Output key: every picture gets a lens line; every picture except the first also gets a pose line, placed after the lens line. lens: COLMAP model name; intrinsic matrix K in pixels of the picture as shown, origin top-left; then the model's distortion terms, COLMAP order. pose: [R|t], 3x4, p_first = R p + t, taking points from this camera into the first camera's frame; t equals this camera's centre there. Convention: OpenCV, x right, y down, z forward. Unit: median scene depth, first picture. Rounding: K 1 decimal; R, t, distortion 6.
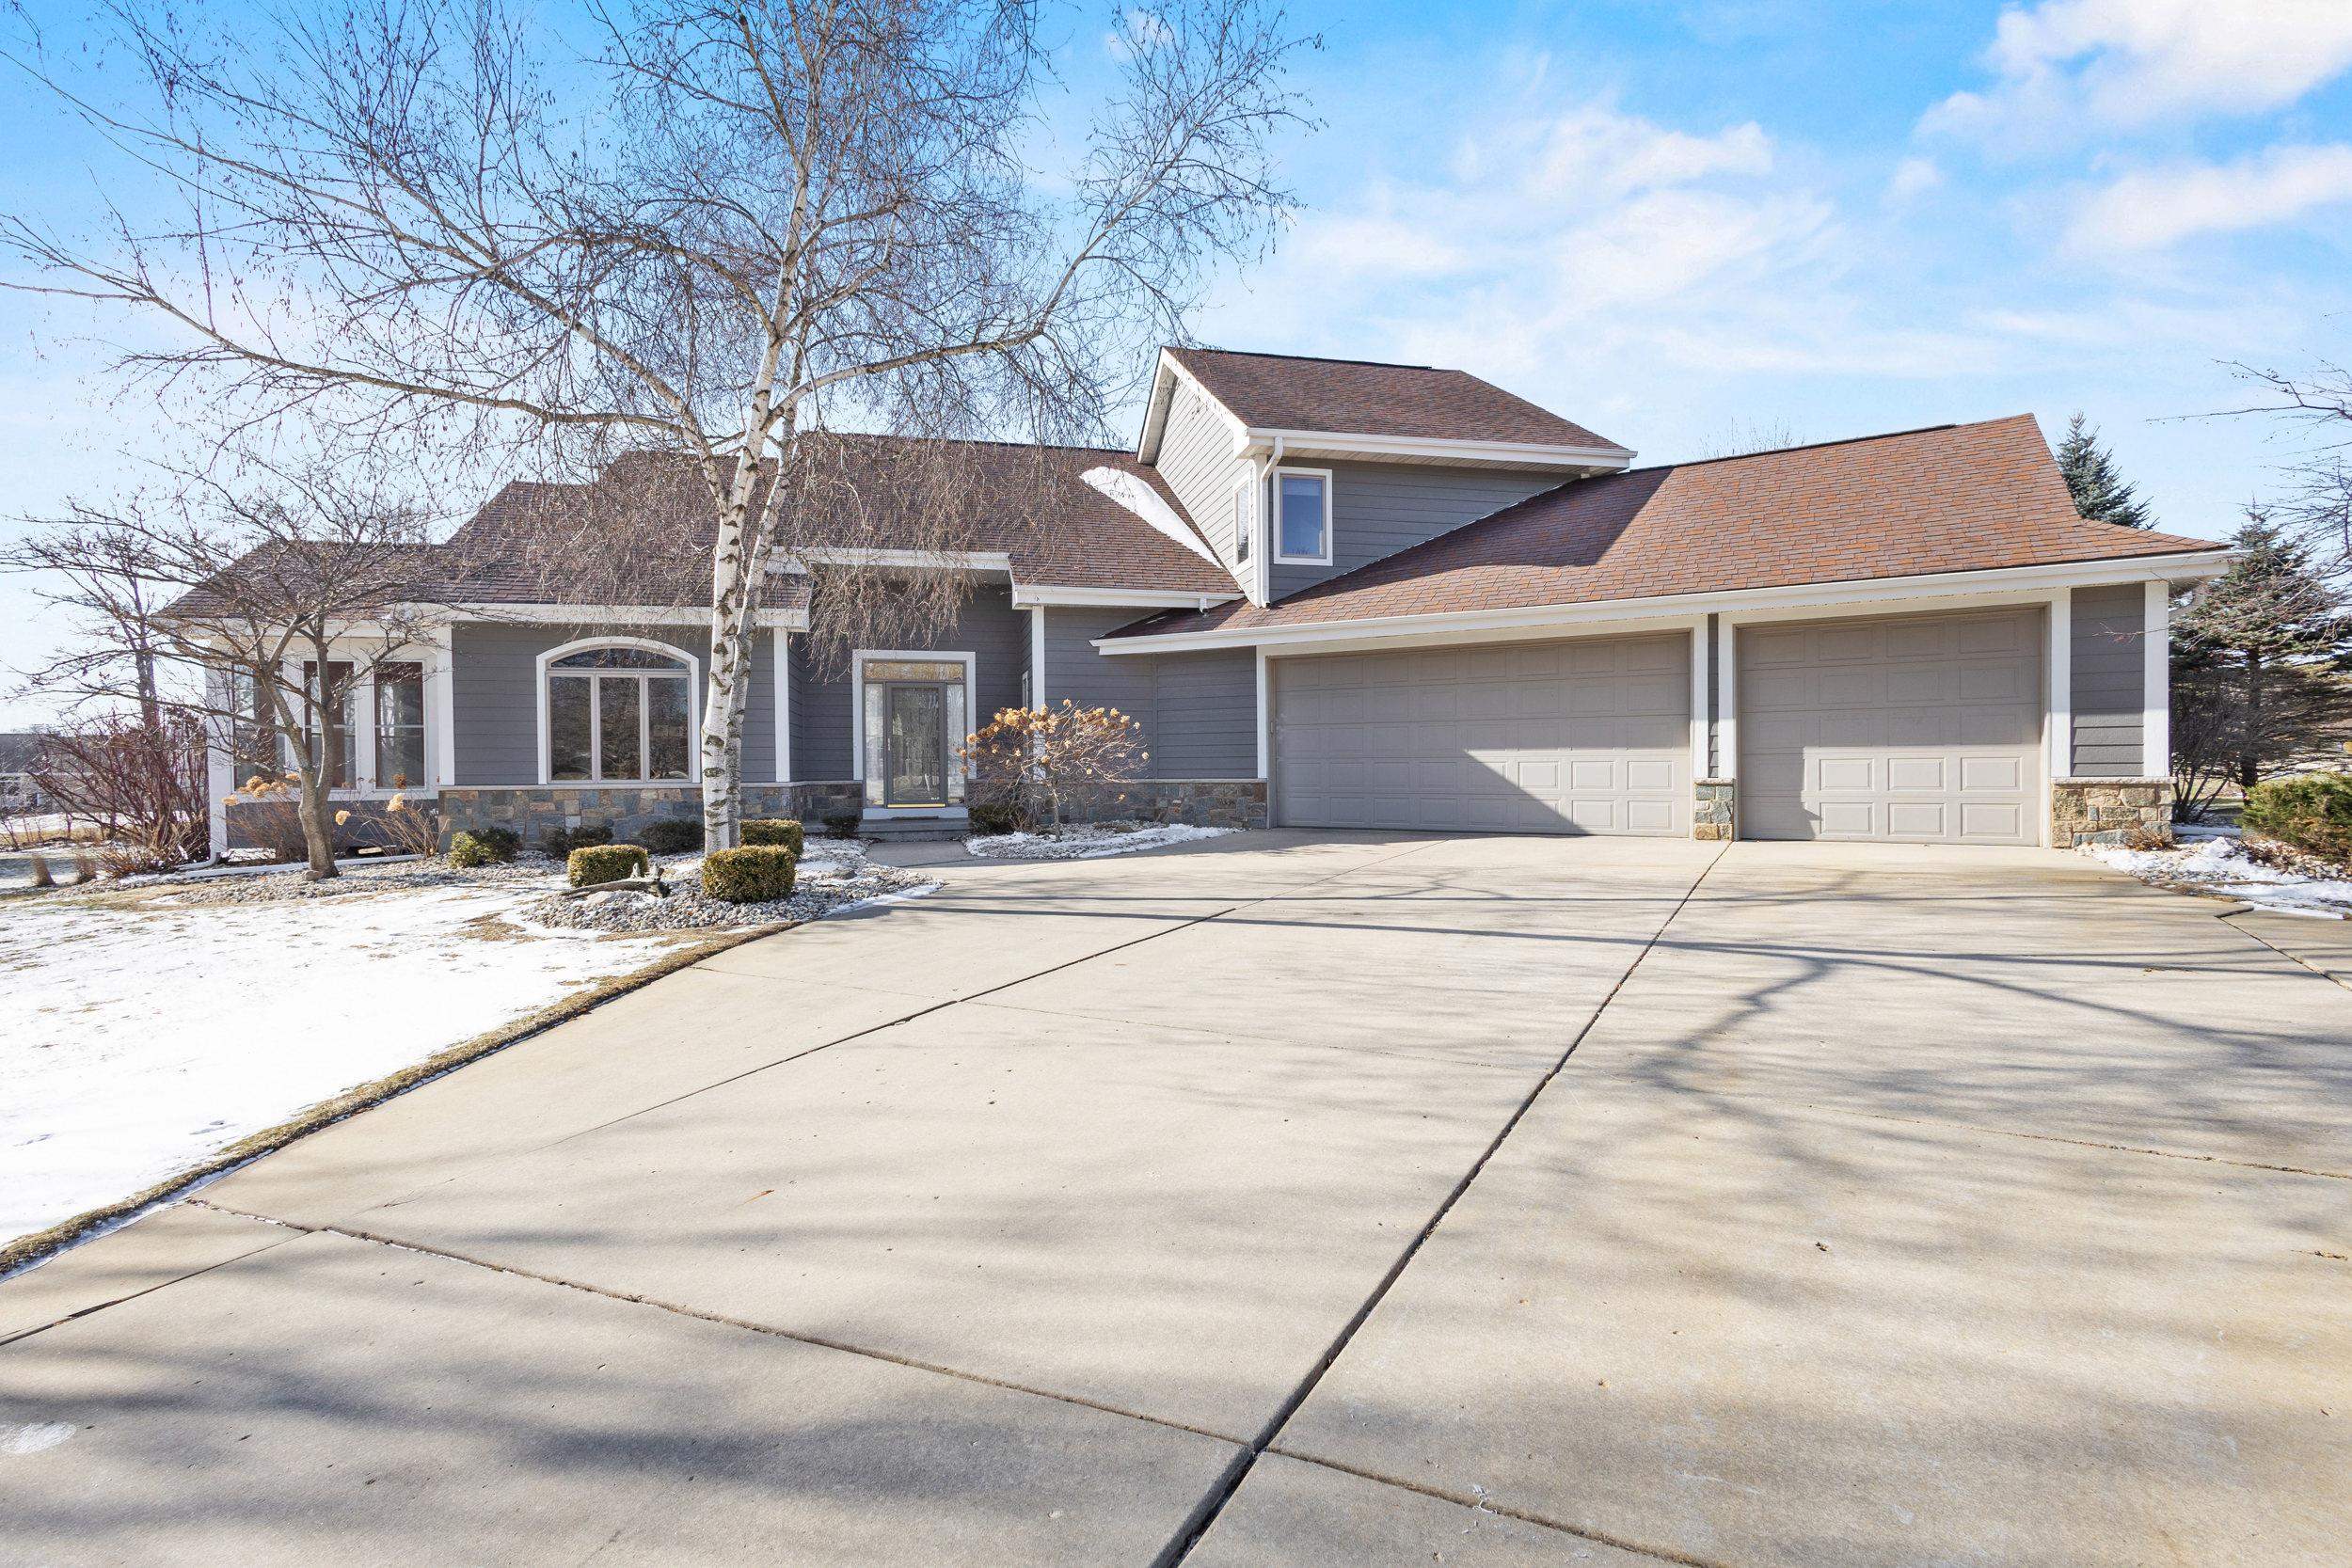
lens RADIAL K [[1073.5, 0, 1175.7], [0, 1073.5, 776.6], [0, 0, 1]] dist [0.008682, -0.000392]
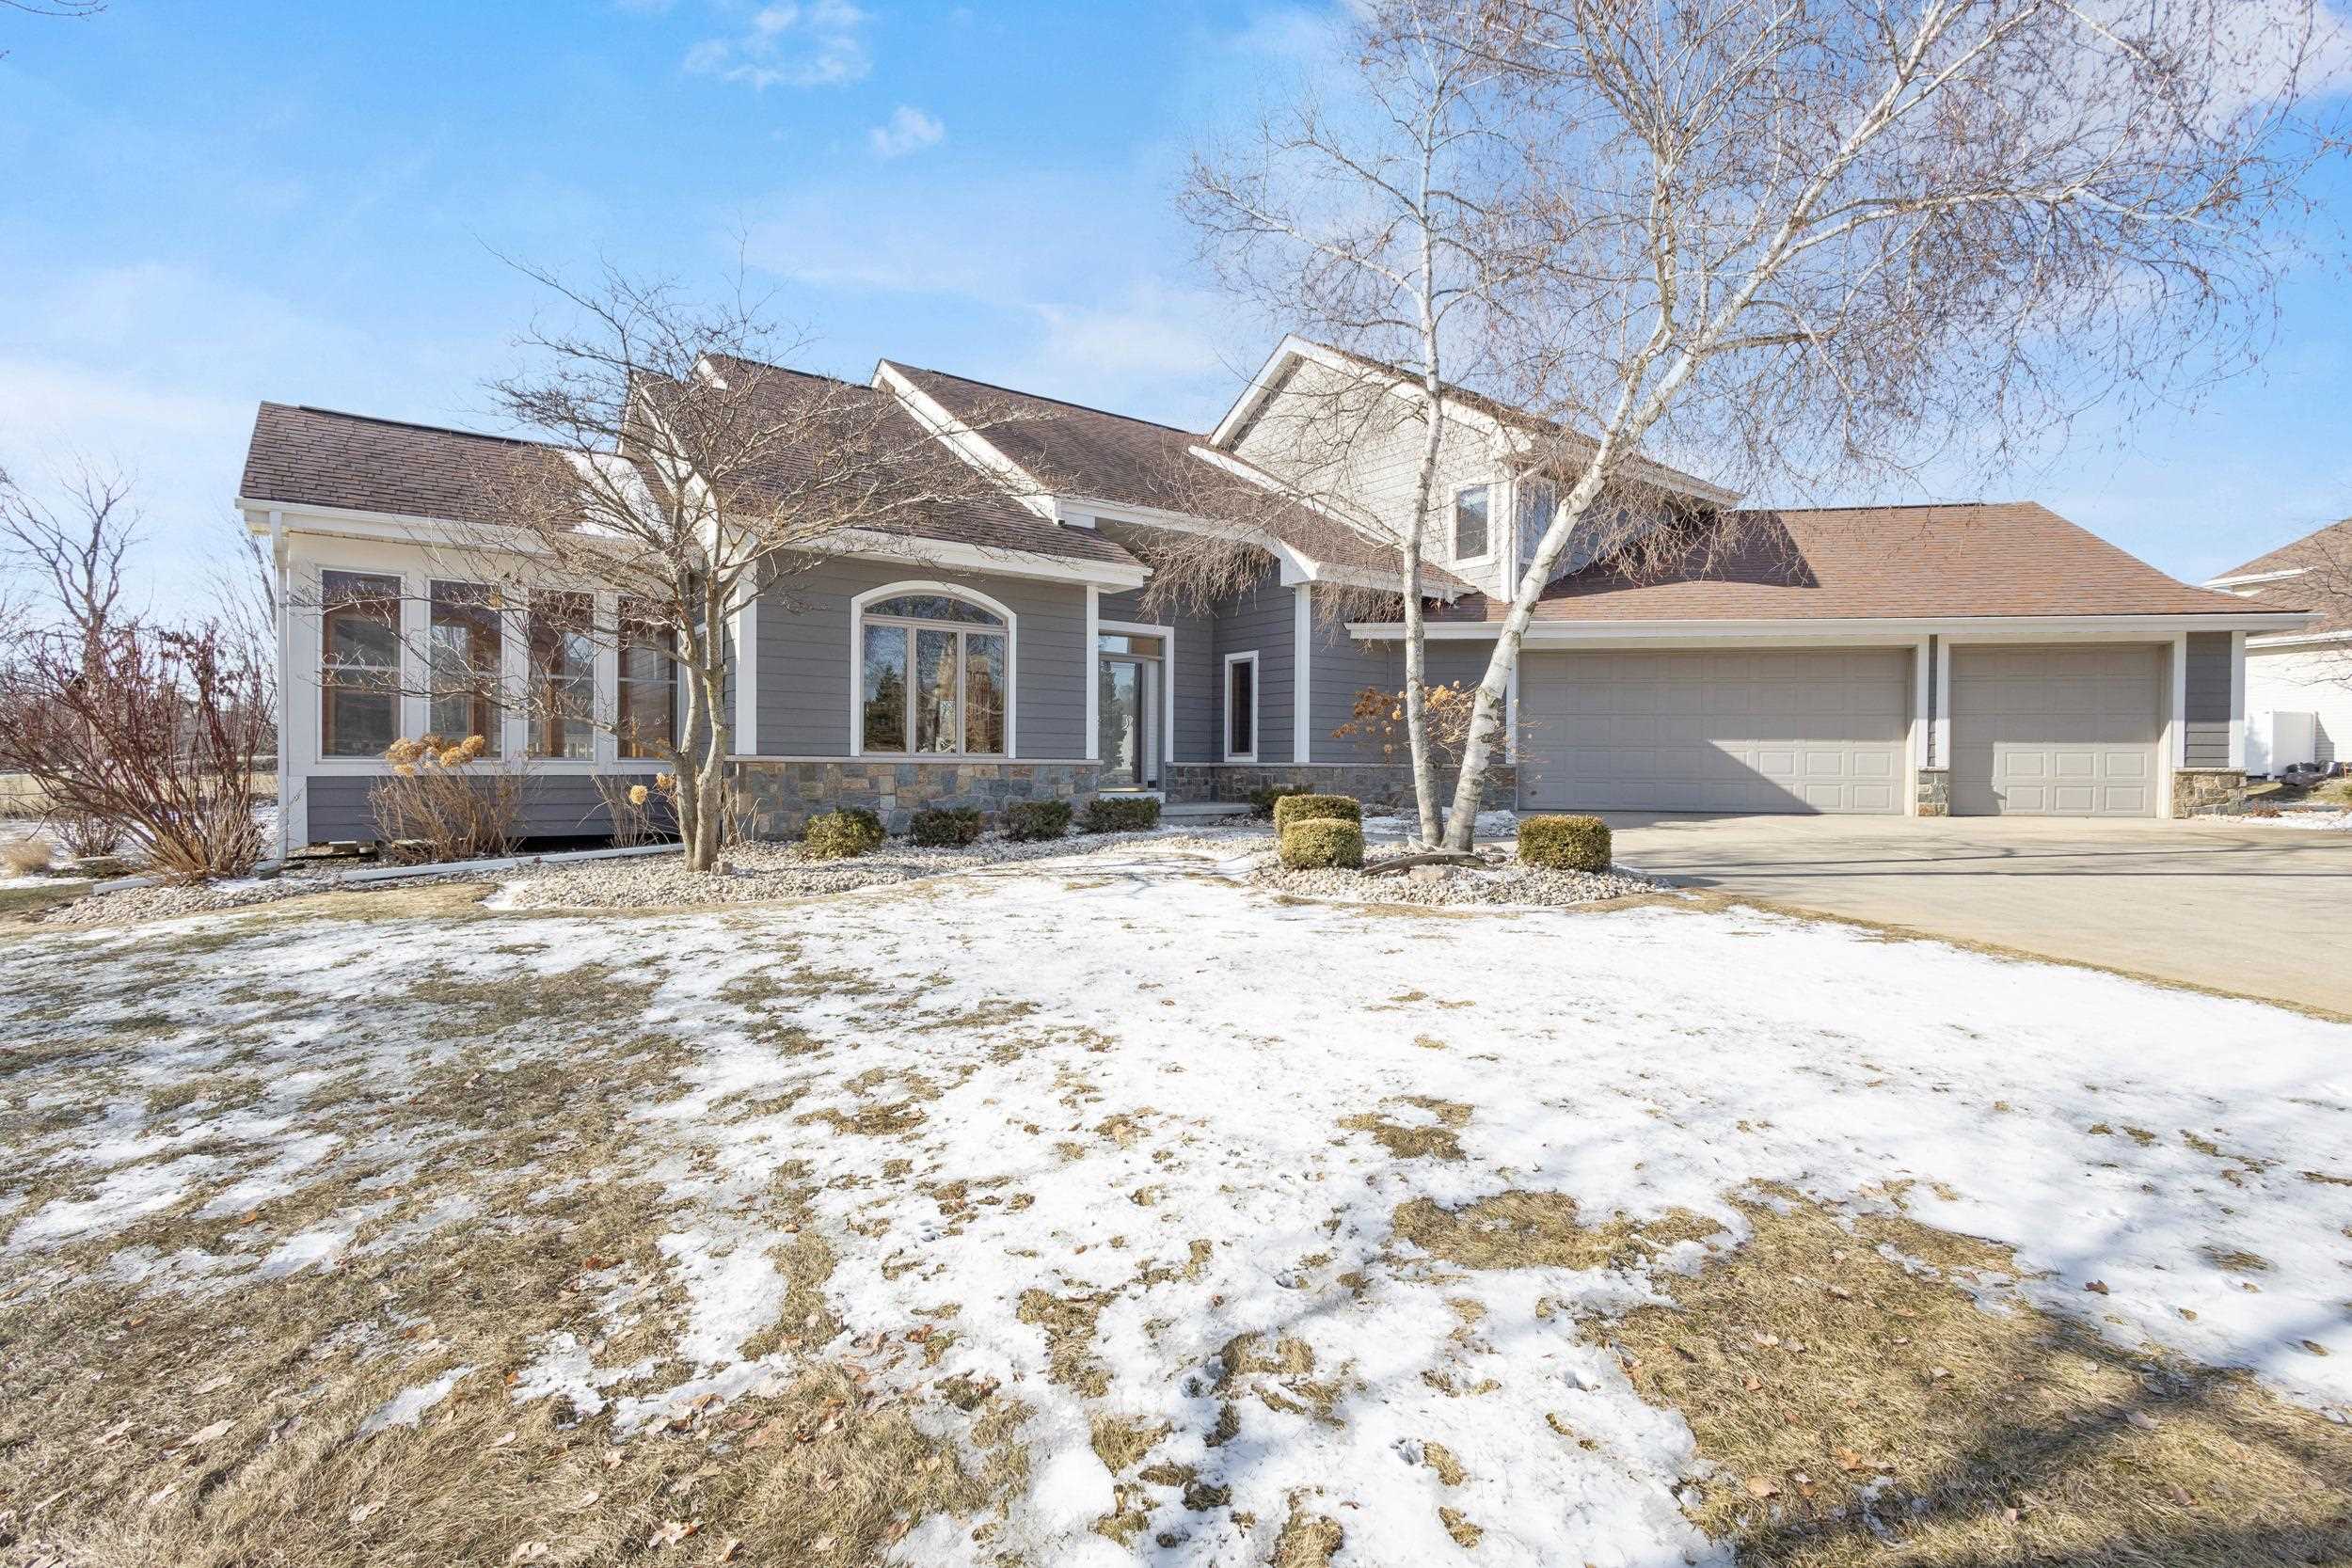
lens RADIAL K [[1073.5, 0, 1175.7], [0, 1073.5, 776.6], [0, 0, 1]] dist [0.008682, -0.000392]
pose [[0.922995, 0.011136, 0.384652, -0.735157], [-0.010115, 0.999938, -0.004678, 0.026090], [-0.384680, 0.000427, 0.923050, 0.171148]]
